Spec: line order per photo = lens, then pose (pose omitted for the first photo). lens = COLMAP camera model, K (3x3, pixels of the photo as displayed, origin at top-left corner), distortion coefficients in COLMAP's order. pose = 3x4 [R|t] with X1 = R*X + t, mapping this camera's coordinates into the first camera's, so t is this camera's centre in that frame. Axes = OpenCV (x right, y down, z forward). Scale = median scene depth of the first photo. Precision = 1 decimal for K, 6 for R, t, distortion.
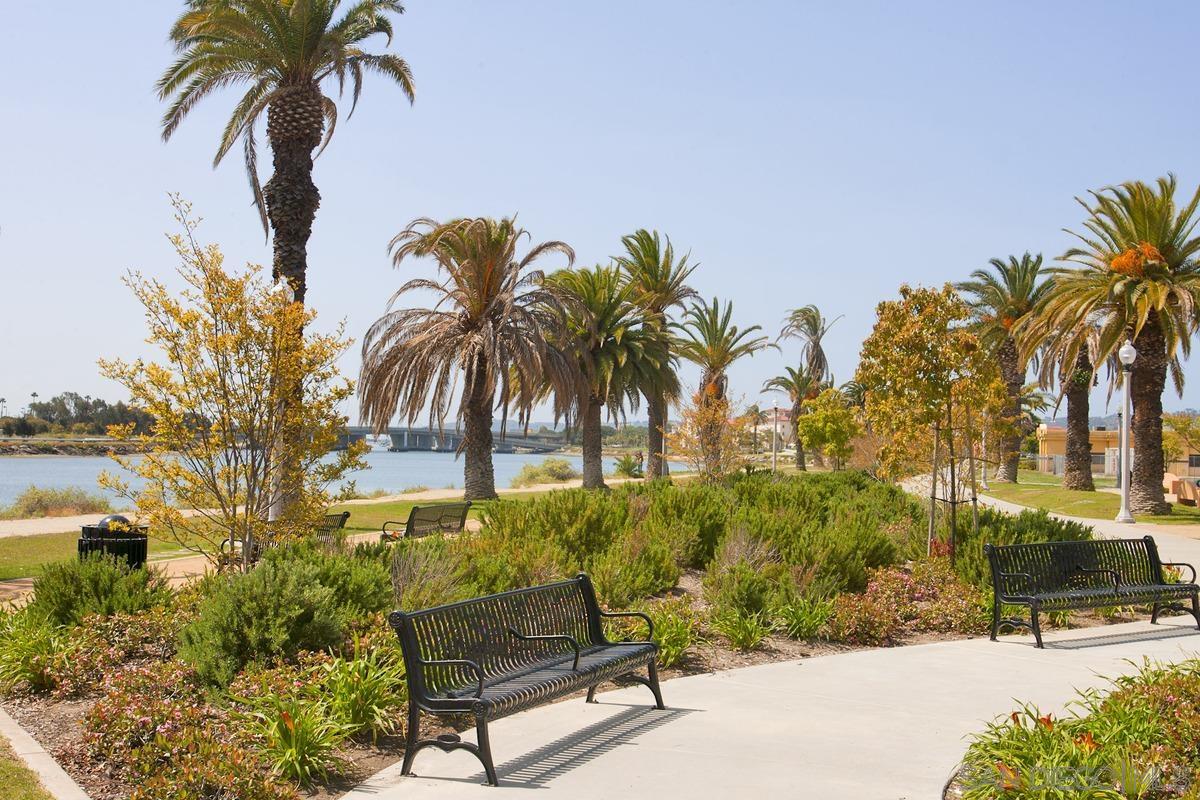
lens RADIAL K [[1547.6, 0, 600.6], [0, 1547.6, 401.3], [0, 0, 1]] dist [0.091957, 0.000000]
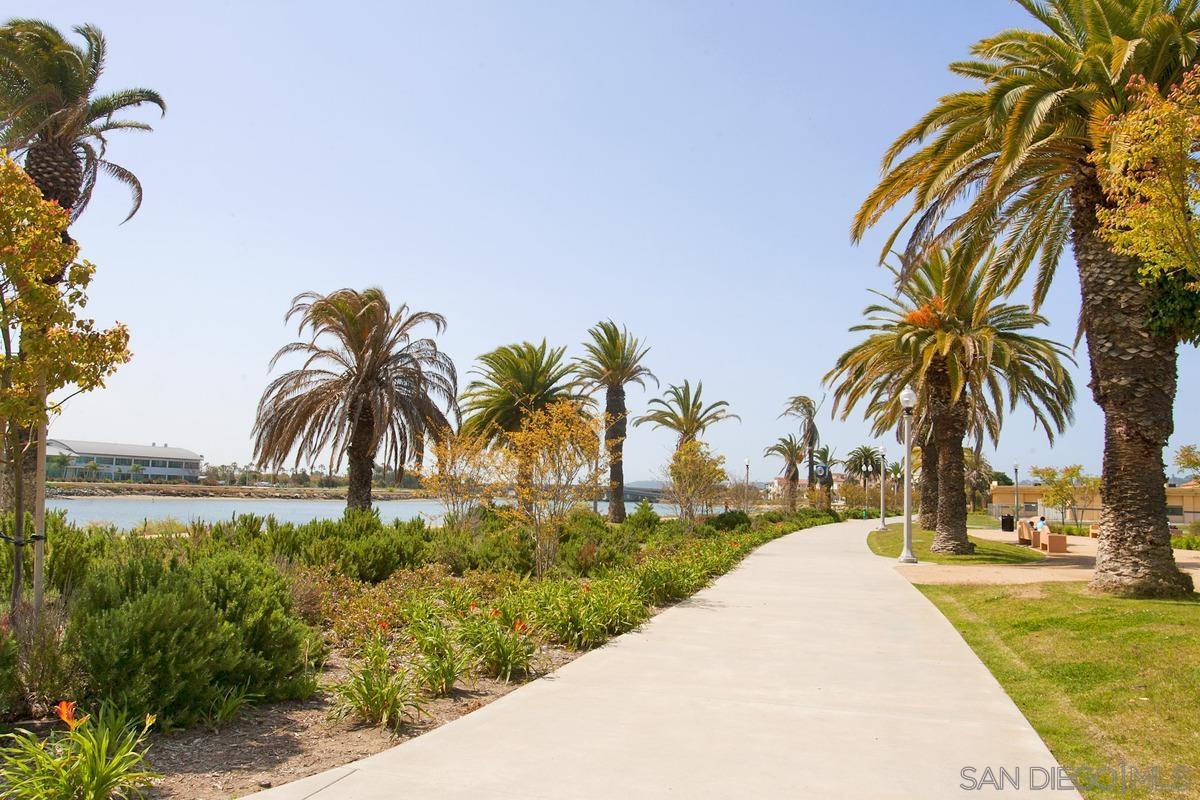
lens RADIAL K [[975.3, 0, 599.1], [0, 975.3, 400.4], [0, 0, 1]] dist [-0.010587, -0.001763]
pose [[0.987102, -0.007623, -0.159909, 0.220366], [-0.004017, 0.997372, -0.072338, 0.017501], [0.160040, 0.072047, 0.984478, 0.307237]]
